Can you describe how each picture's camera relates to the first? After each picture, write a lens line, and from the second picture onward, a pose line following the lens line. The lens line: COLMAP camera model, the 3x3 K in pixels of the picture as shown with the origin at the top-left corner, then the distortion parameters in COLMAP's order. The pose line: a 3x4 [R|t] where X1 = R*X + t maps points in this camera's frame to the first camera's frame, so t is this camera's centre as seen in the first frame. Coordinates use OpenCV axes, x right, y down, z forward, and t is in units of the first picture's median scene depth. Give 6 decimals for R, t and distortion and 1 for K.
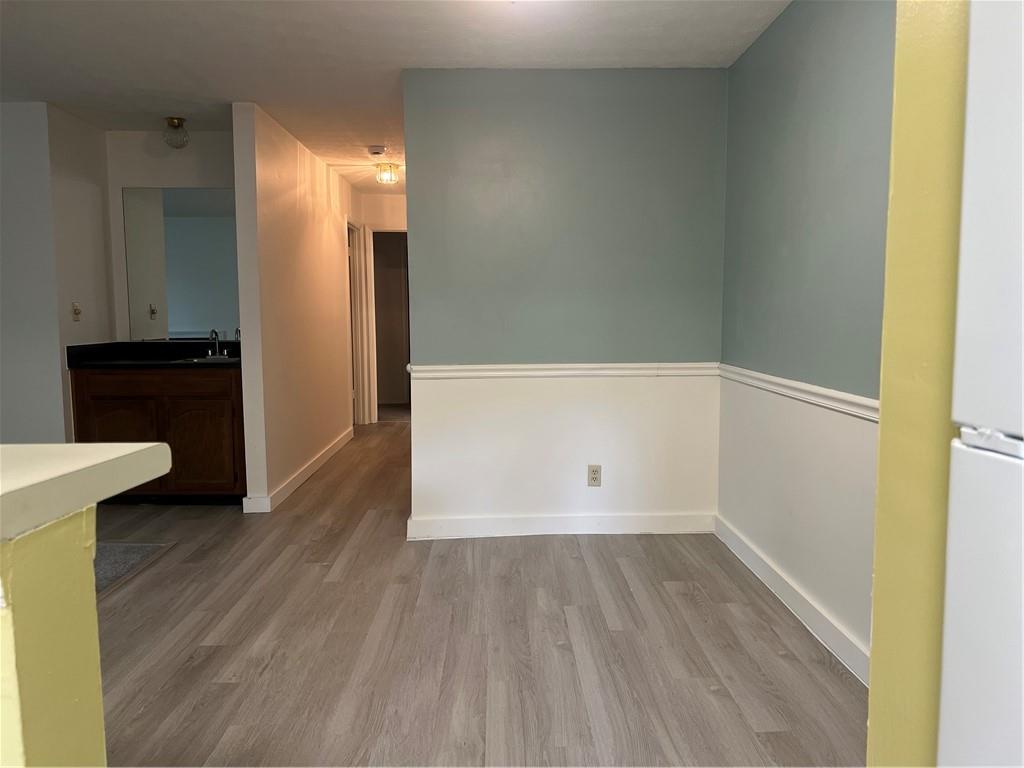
lens RADIAL K [[777.6, 0, 506.9], [0, 777.6, 383.3], [0, 0, 1]] dist [0.040777, -0.009683]
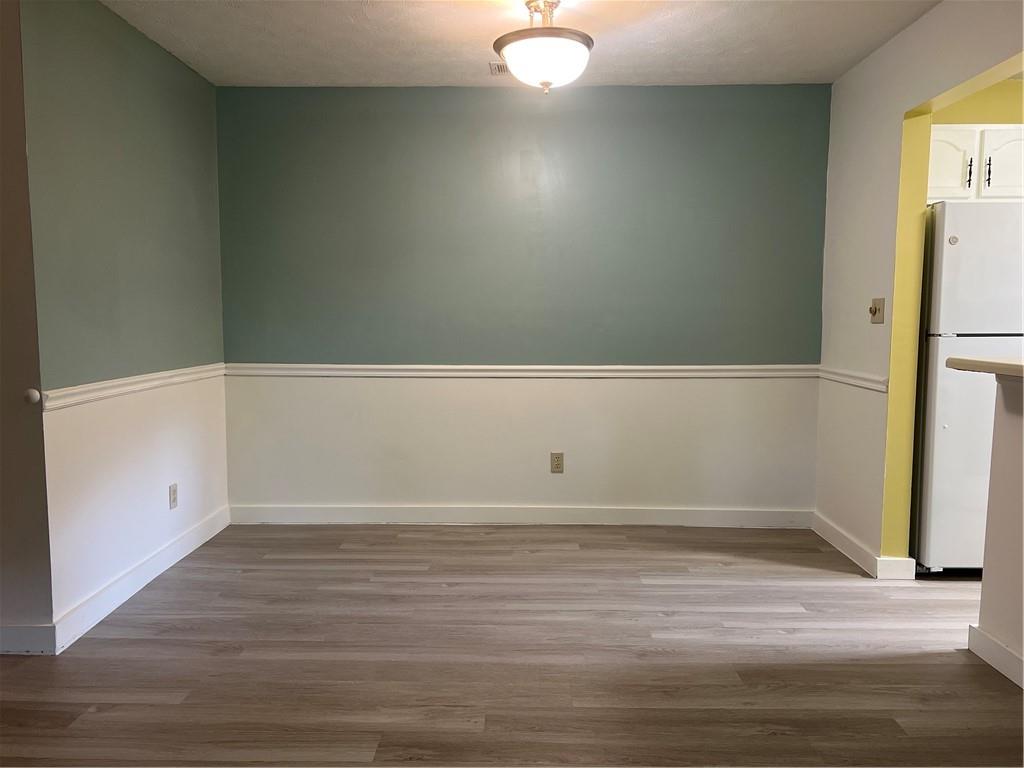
lens RADIAL K [[777.6, 0, 508.2], [0, 777.6, 384.3], [0, 0, 1]] dist [0.040777, -0.009683]
pose [[0.036084, -0.080390, 0.996110, -0.942515], [0.096633, 0.992369, 0.076588, -0.050200], [-0.994666, 0.093494, 0.043577, 0.701310]]
